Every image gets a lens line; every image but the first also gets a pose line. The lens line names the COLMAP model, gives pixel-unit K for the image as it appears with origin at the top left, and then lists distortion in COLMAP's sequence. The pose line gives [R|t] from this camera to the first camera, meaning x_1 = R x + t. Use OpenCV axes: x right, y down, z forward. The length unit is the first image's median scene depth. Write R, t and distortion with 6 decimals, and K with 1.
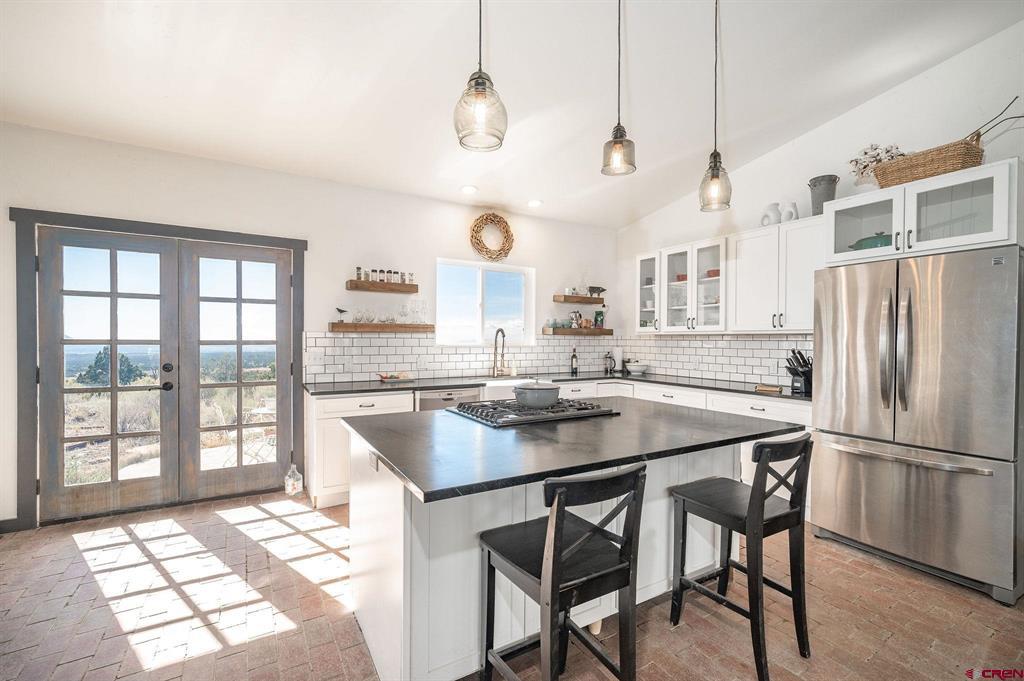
lens RADIAL K [[442.0, 0, 510.0], [0, 442.0, 345.4], [0, 0, 1]] dist [-0.002883, 0.002163]
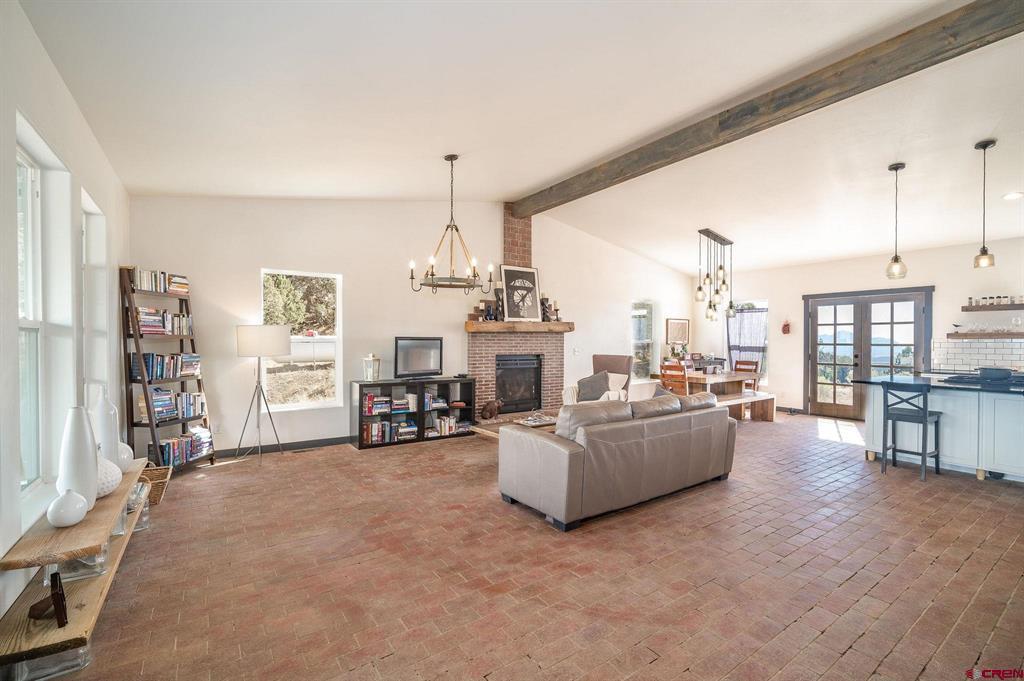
lens RADIAL K [[442.0, 0, 520.2], [0, 442.0, 343.4], [0, 0, 1]] dist [-0.002883, 0.002163]
pose [[0.080878, 0.001862, -0.996722, 1.066306], [-0.011247, 0.999936, 0.000956, 0.002945], [0.996661, 0.011133, 0.080894, -0.702489]]
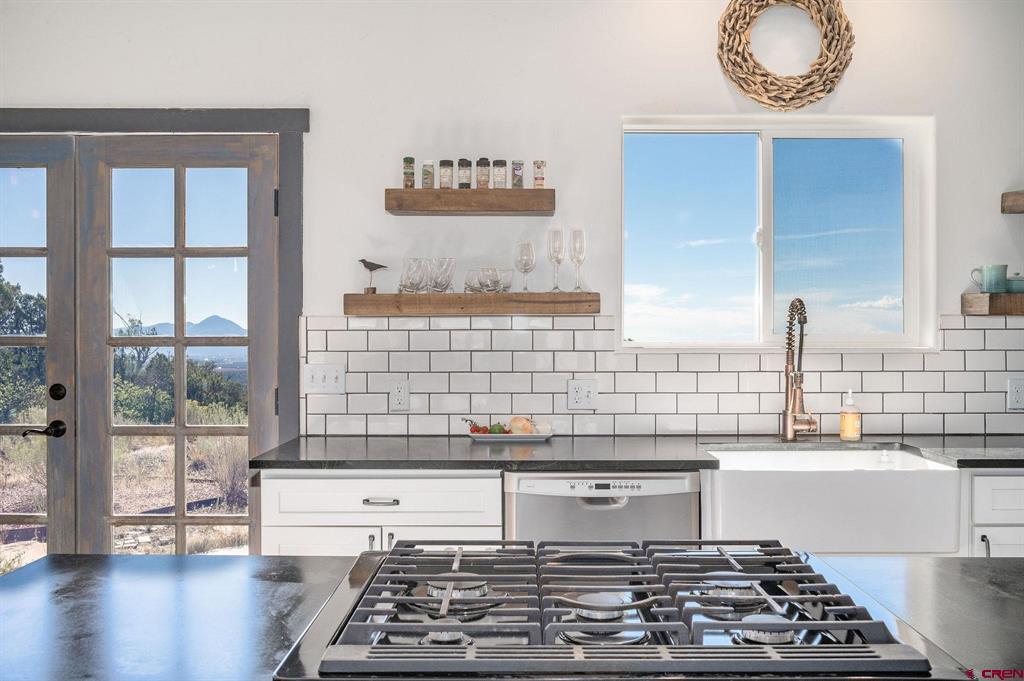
lens RADIAL K [[916.2, 0, 511.6], [0, 916.2, 331.7], [0, 0, 1]] dist [-0.028161, 0.016660]
pose [[0.856829, -0.007175, -0.515550, 0.171627], [-0.000844, 0.999882, -0.015318, -0.002283], [0.515600, 0.013560, 0.856722, 0.315083]]
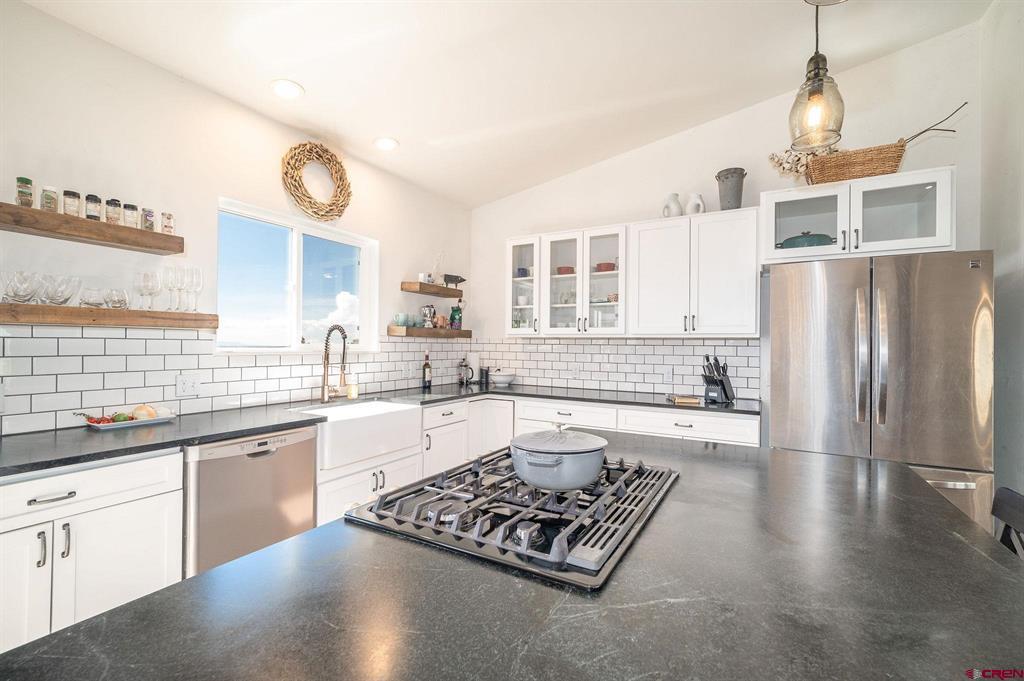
lens RADIAL K [[442.0, 0, 511.4], [0, 442.0, 344.4], [0, 0, 1]] dist [-0.002883, 0.002163]
pose [[0.868982, 0.003345, 0.494833, -0.132882], [0.001503, 0.999955, -0.009399, -0.004830], [-0.494842, 0.008911, 0.868937, 0.363067]]
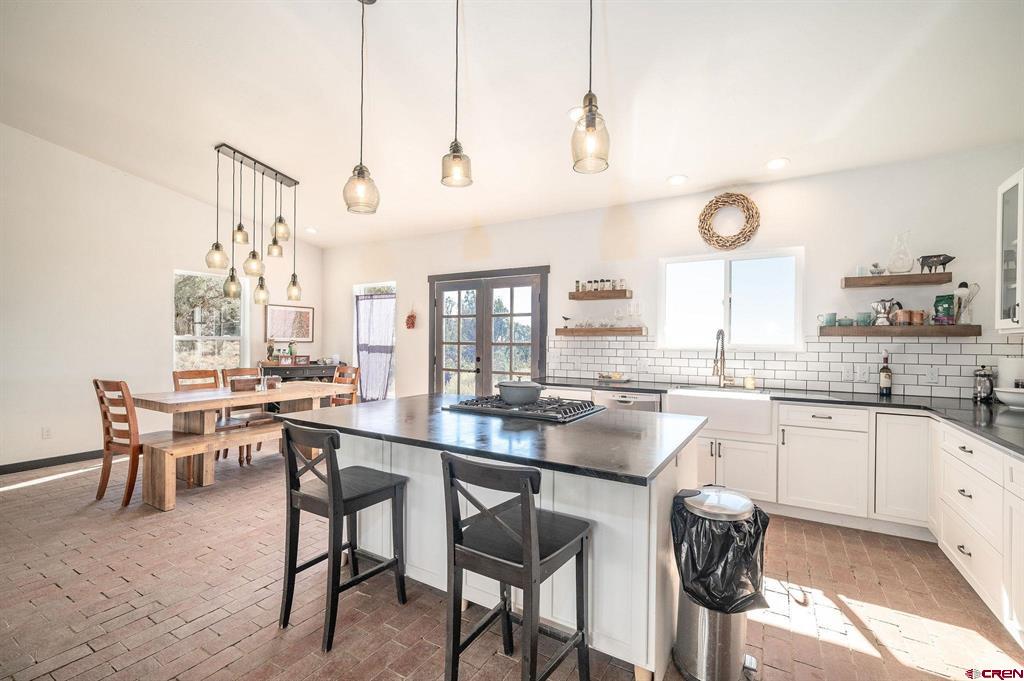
lens RADIAL K [[442.0, 0, 508.5], [0, 442.0, 343.5], [0, 0, 1]] dist [-0.002883, 0.002163]
pose [[0.471949, 0.005774, -0.881607, 0.594115], [-0.014617, 0.999892, -0.001276, -0.005328], [0.881505, 0.013489, 0.471983, 0.277190]]
